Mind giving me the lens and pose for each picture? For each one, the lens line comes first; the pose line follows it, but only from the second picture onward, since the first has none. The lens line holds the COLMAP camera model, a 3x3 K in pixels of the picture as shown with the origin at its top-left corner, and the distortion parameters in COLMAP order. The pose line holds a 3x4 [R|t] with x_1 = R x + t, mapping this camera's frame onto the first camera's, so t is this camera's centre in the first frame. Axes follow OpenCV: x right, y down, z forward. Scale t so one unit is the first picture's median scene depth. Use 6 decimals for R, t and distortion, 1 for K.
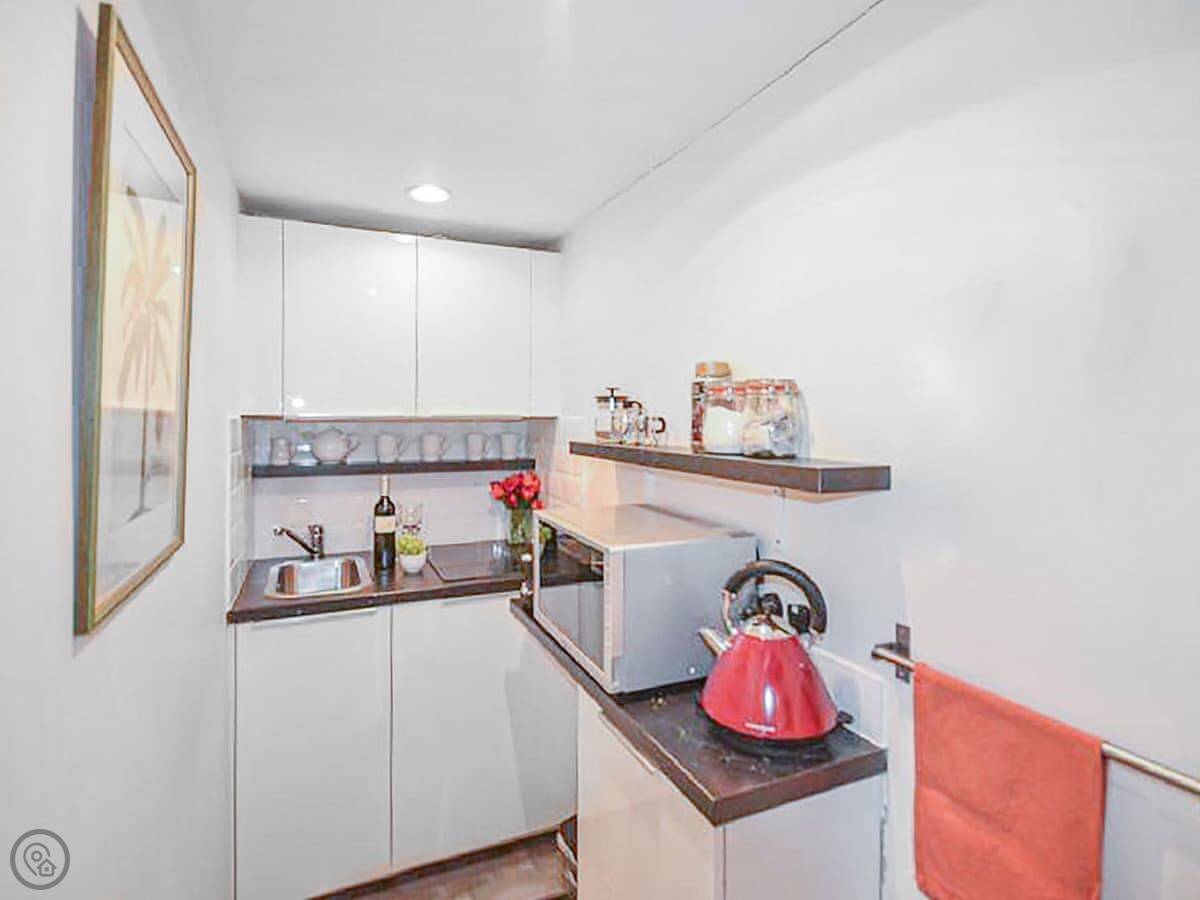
lens RADIAL K [[610.3, 0, 627.5], [0, 610.3, 412.0], [0, 0, 1]] dist [-0.001097, 0.000165]
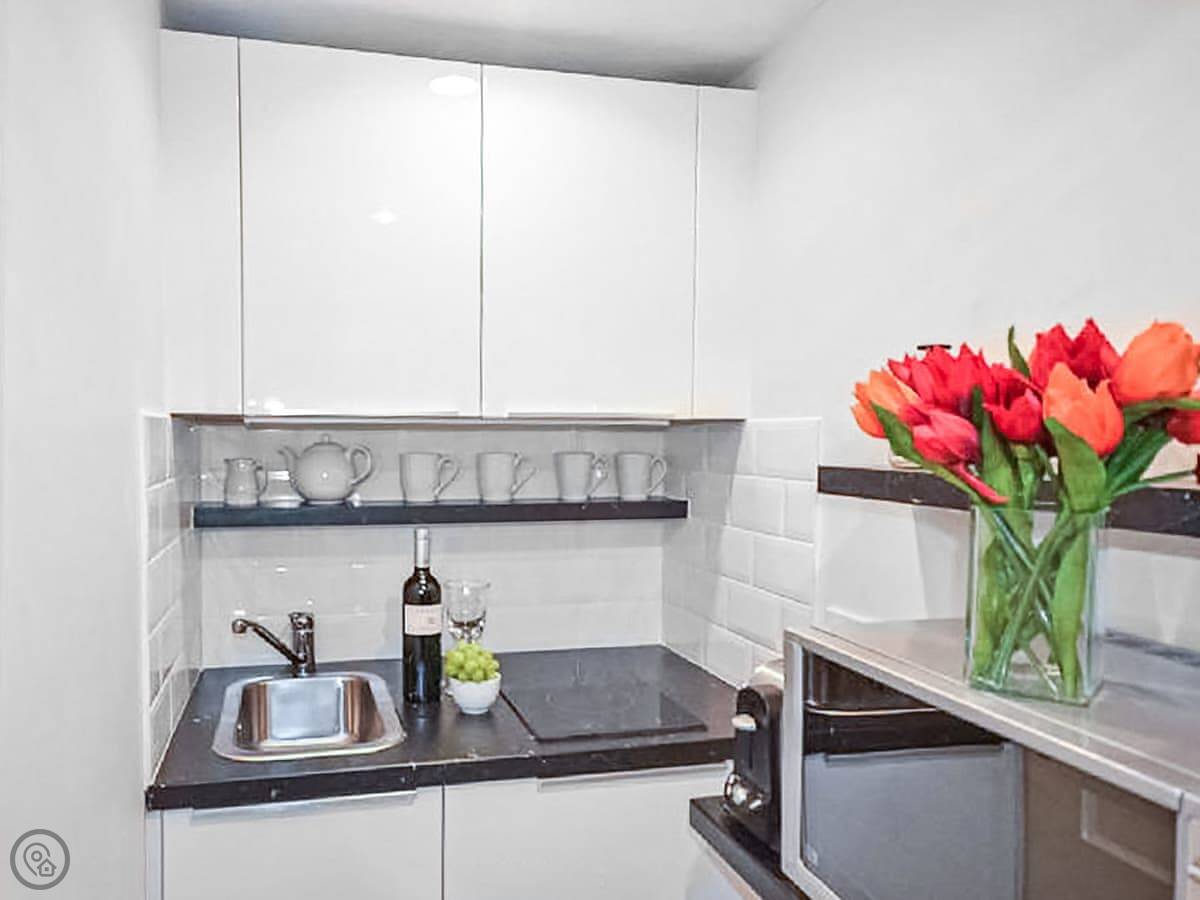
lens RADIAL K [[979.0, 0, 600.0], [0, 979.0, 450.0], [0, 0, 1]] dist [-0.002847, 0.003146]
pose [[0.985261, 0.004848, -0.170987, -0.093594], [-0.000164, 0.999625, 0.027398, 0.011474], [0.171055, -0.026967, 0.984892, 0.176976]]
